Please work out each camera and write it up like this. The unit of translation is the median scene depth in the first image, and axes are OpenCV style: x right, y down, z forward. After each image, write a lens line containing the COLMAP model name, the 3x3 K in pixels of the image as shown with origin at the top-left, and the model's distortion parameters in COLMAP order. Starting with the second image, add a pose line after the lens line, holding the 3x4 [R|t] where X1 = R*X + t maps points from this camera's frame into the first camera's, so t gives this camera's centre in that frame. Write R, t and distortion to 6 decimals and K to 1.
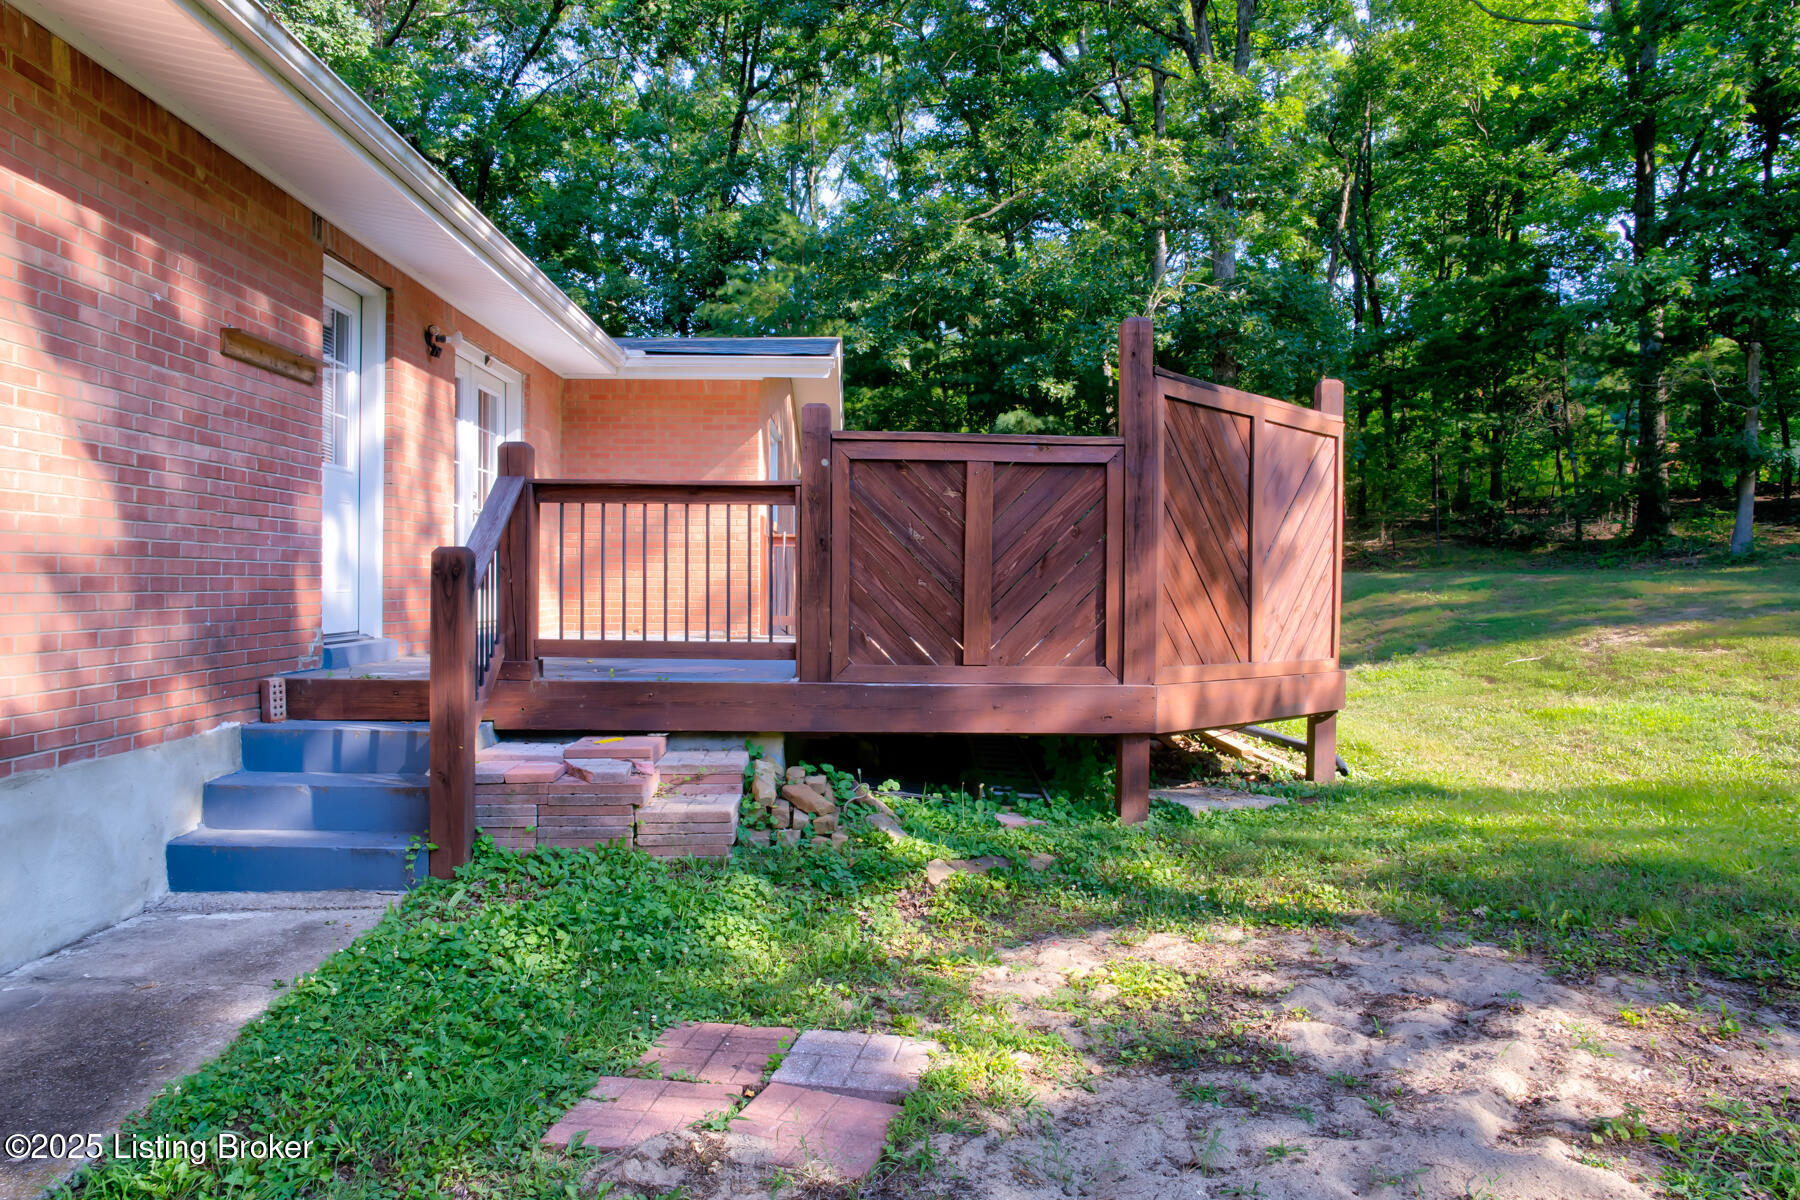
lens RADIAL K [[1216.8, 0, 900.1], [0, 1216.8, 605.7], [0, 0, 1]] dist [-0.038288, -0.000097]
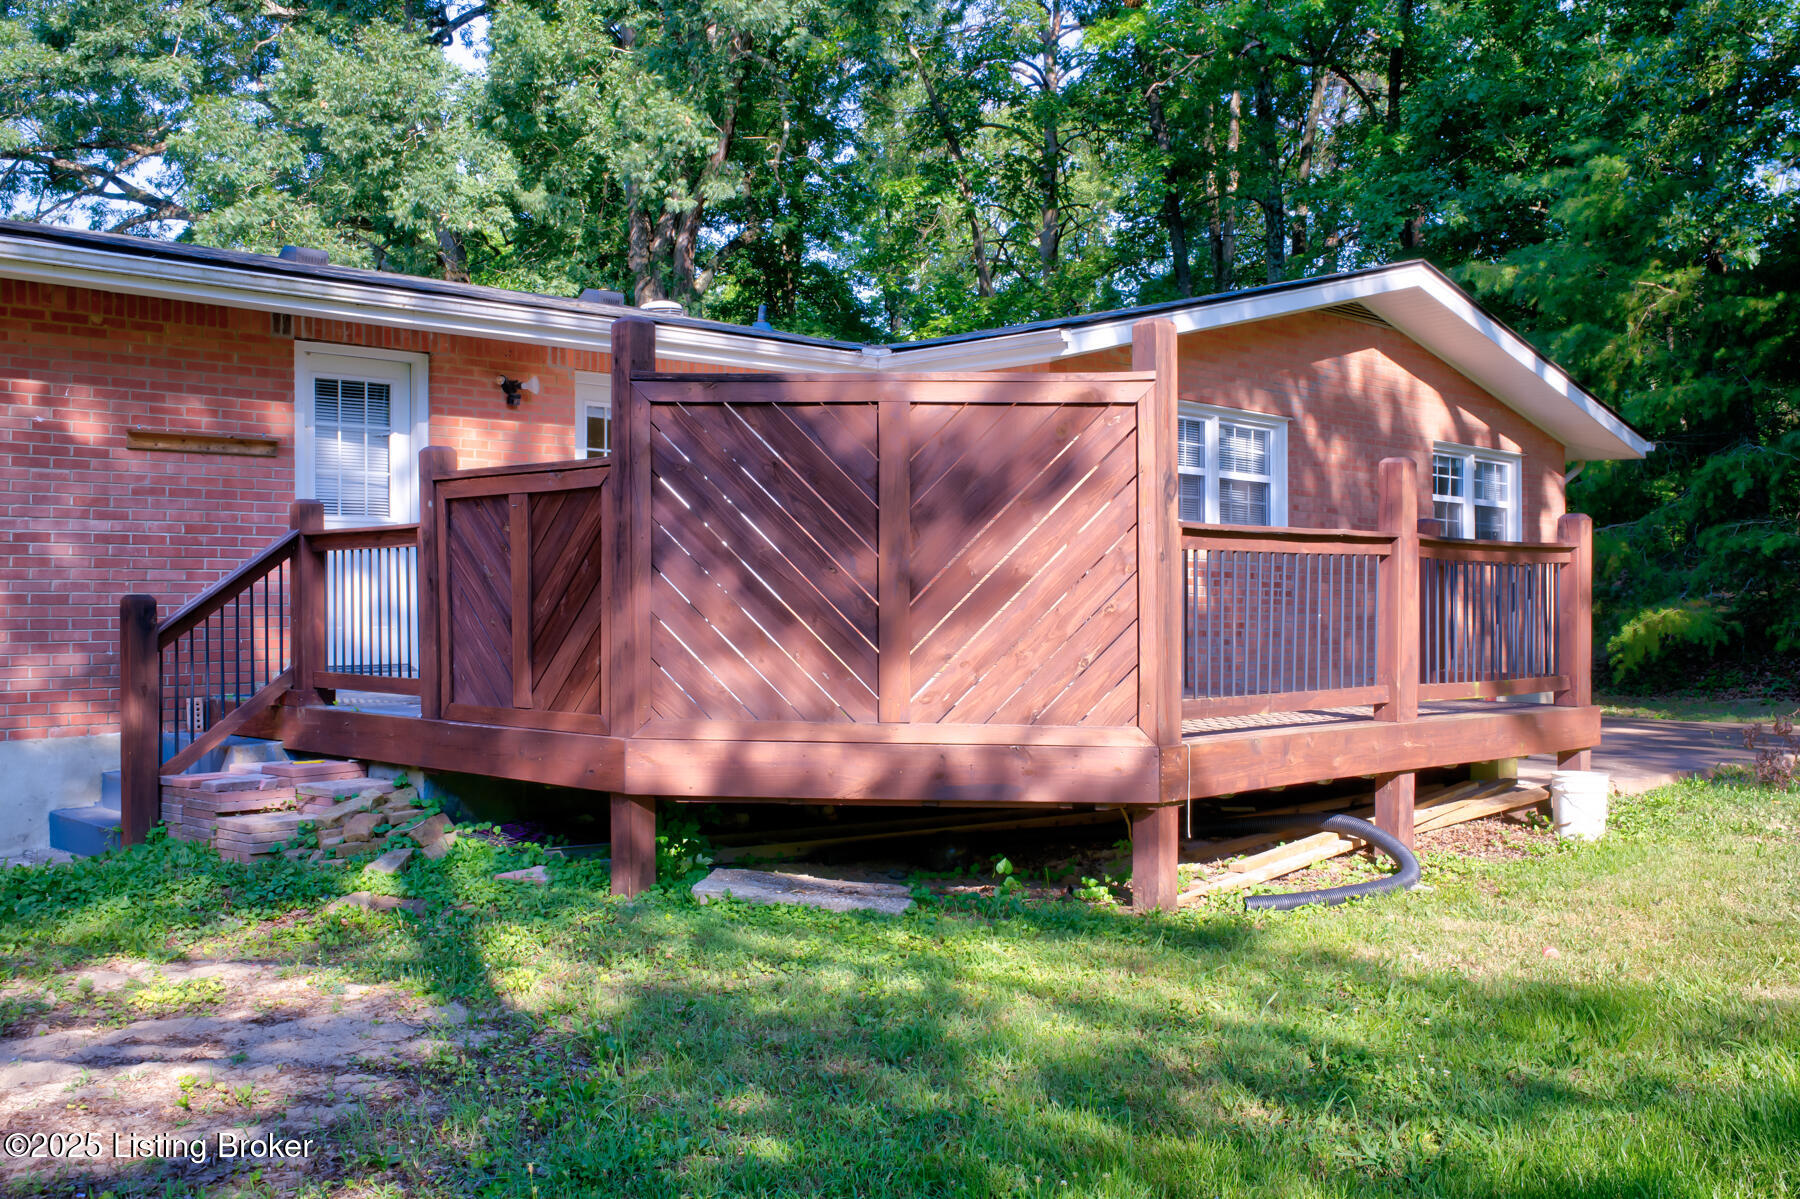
lens RADIAL K [[1785.6, 0, 899.5], [0, 1785.6, 597.0], [0, 0, 1]] dist [0.016017, 0.000000]
pose [[0.665312, -0.010759, -0.746488, 1.315774], [-0.009222, 0.999701, -0.022628, -0.009516], [0.746508, 0.021939, 0.665014, 0.294028]]
